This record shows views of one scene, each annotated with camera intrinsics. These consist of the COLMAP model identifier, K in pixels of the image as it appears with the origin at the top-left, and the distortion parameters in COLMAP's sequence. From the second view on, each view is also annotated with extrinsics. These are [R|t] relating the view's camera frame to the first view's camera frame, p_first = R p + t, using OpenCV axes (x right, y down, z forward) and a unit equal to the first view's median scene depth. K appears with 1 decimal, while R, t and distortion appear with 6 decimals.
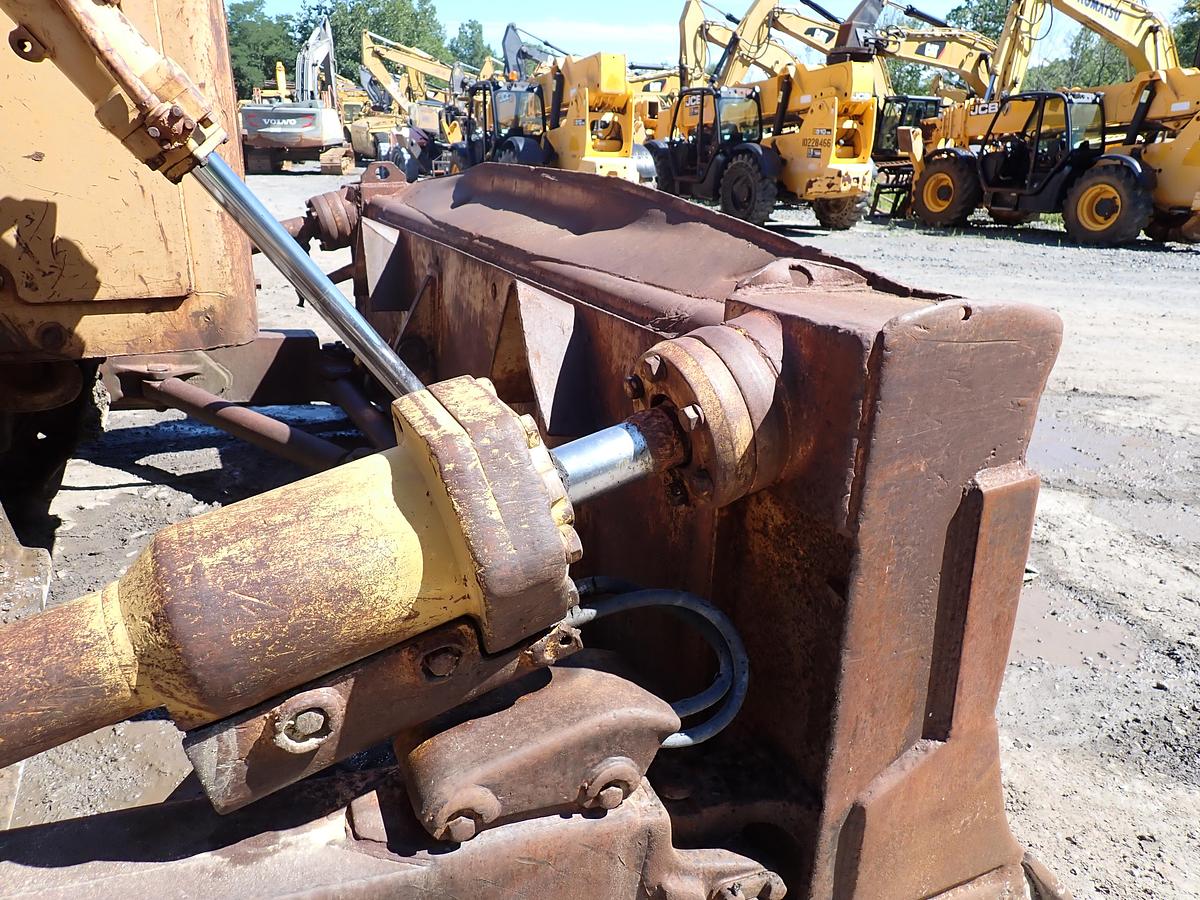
lens RADIAL K [[882.7, 0, 601.0], [0, 882.7, 445.1], [0, 0, 1]] dist [0.007461, -0.001496]
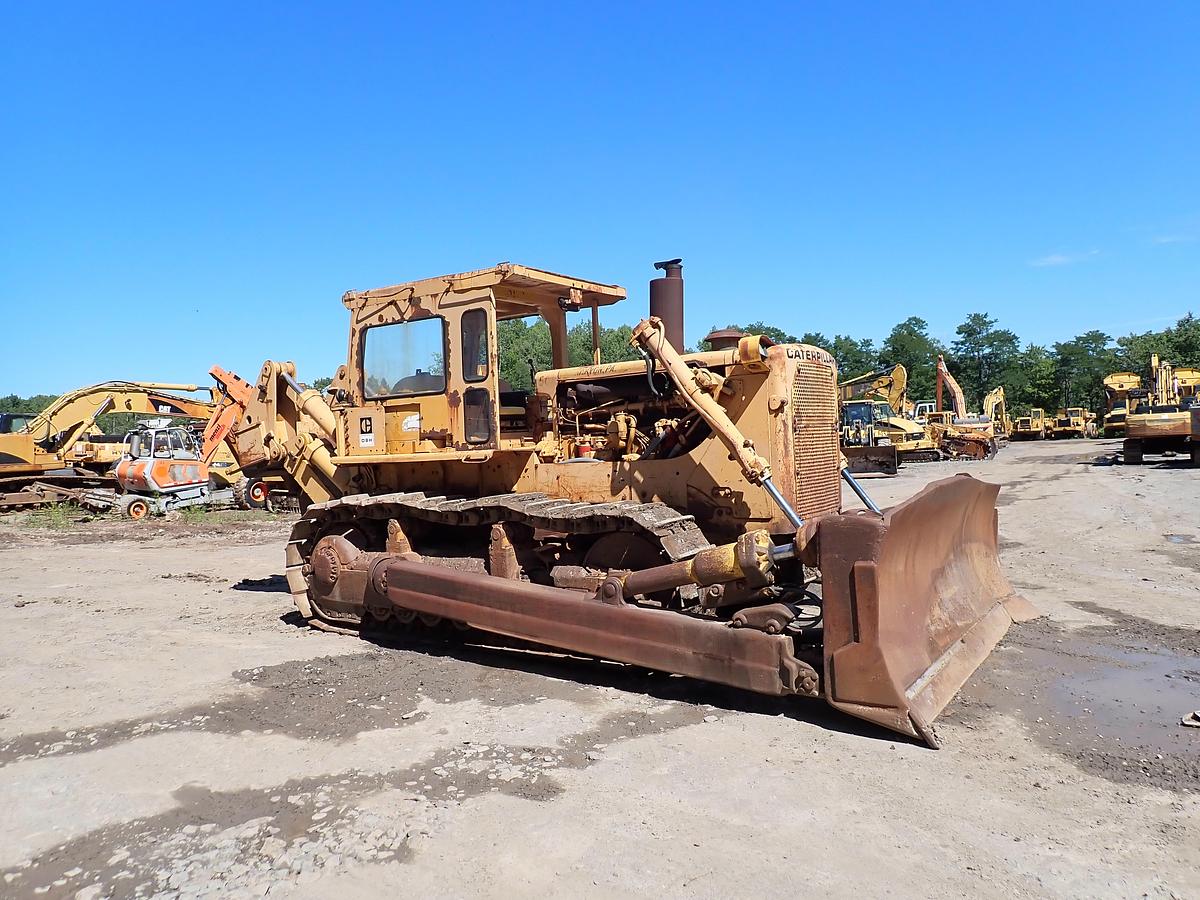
lens RADIAL K [[882.7, 0, 601.0], [0, 882.7, 445.1], [0, 0, 1]] dist [0.007461, -0.001496]
pose [[0.520870, -0.044393, -0.852481, 0.246889], [-0.228667, 0.954894, -0.189443, 0.041963], [0.822439, 0.293610, 0.487224, -0.151213]]
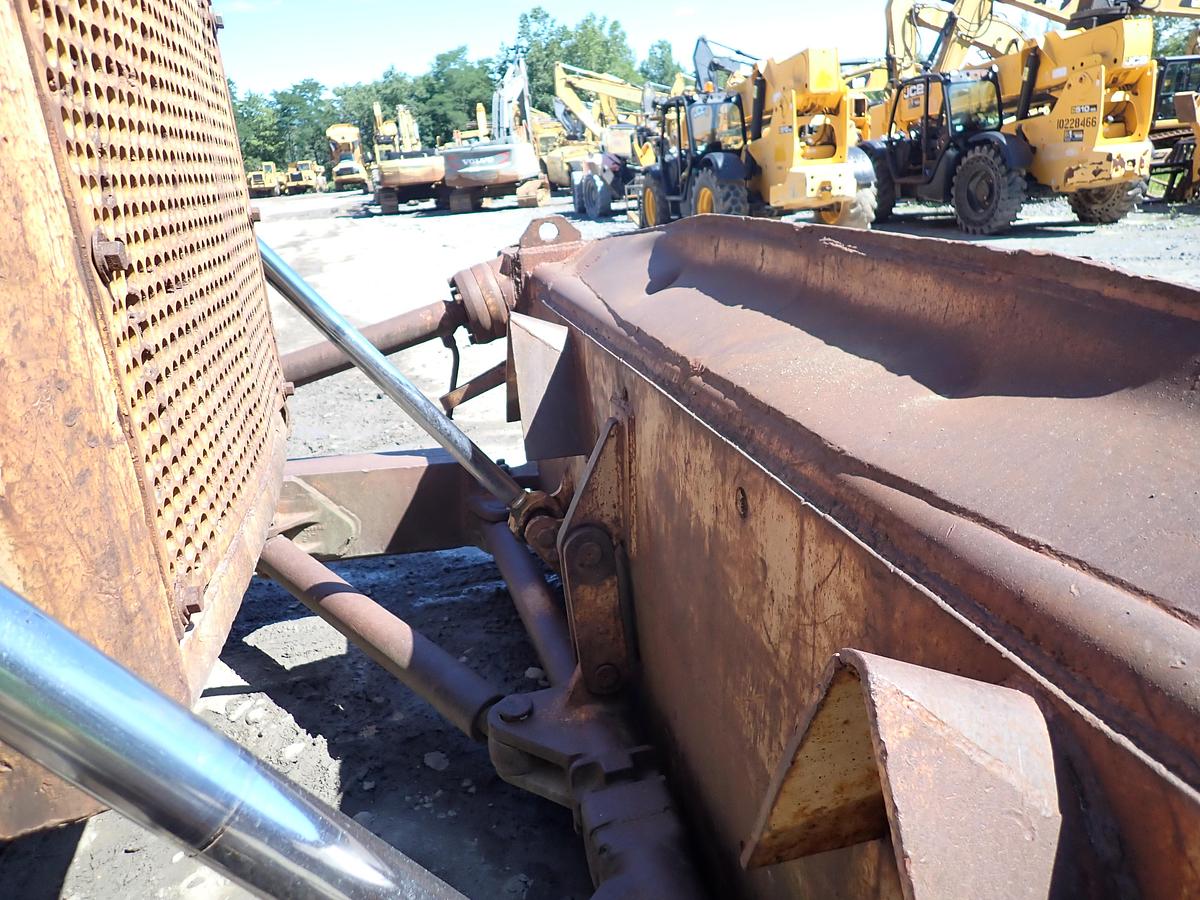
lens RADIAL K [[882.7, 0, 601.0], [0, 882.7, 445.1], [0, 0, 1]] dist [0.007461, -0.001496]
pose [[0.974522, -0.027715, -0.222573, -0.013683], [0.024308, 0.999542, -0.018035, -0.030789], [0.222971, 0.012166, 0.974749, 0.080719]]
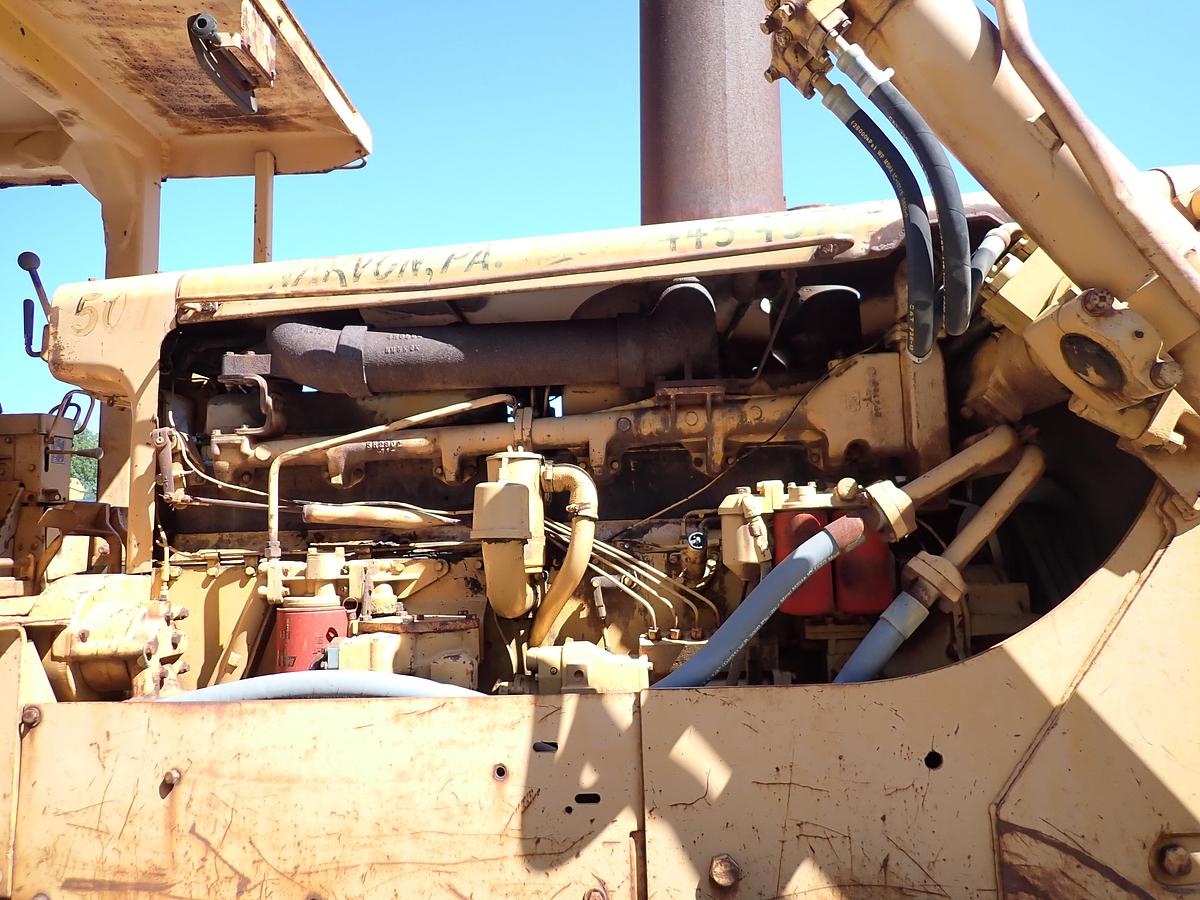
lens RADIAL K [[882.7, 0, 601.0], [0, 882.7, 445.1], [0, 0, 1]] dist [0.007461, -0.001496]
pose [[0.882903, -0.098003, -0.459214, -0.083293], [-0.116427, 0.901745, -0.416293, -0.023534], [0.454893, 0.421011, 0.784743, 0.000487]]
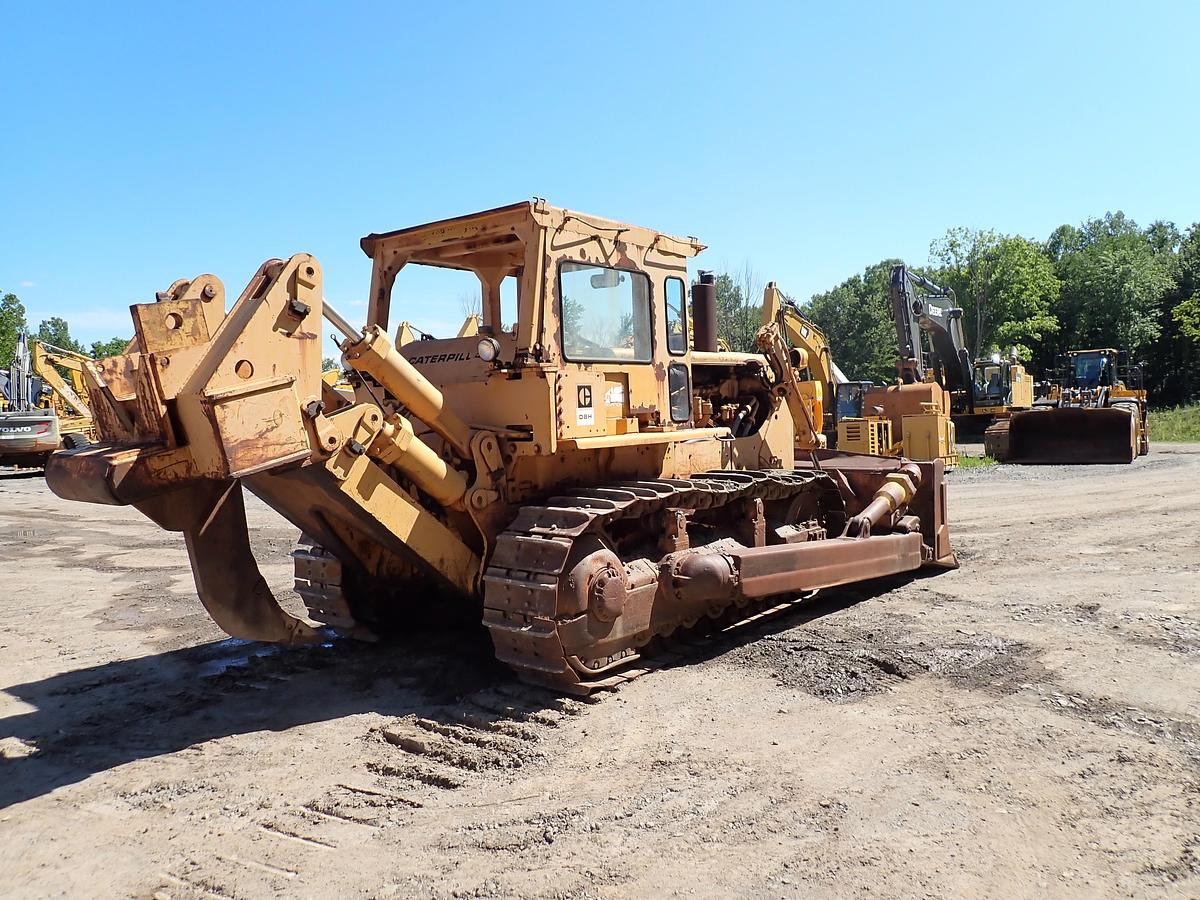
lens RADIAL K [[878.6, 0, 617.8], [0, 878.6, 449.8], [0, 0, 1]] dist [0.009652, 0.002171]
pose [[0.889603, -0.069887, 0.451355, -0.413558], [0.194080, 0.952408, -0.235056, 0.076698], [-0.413447, 0.296706, 0.860829, -0.335264]]
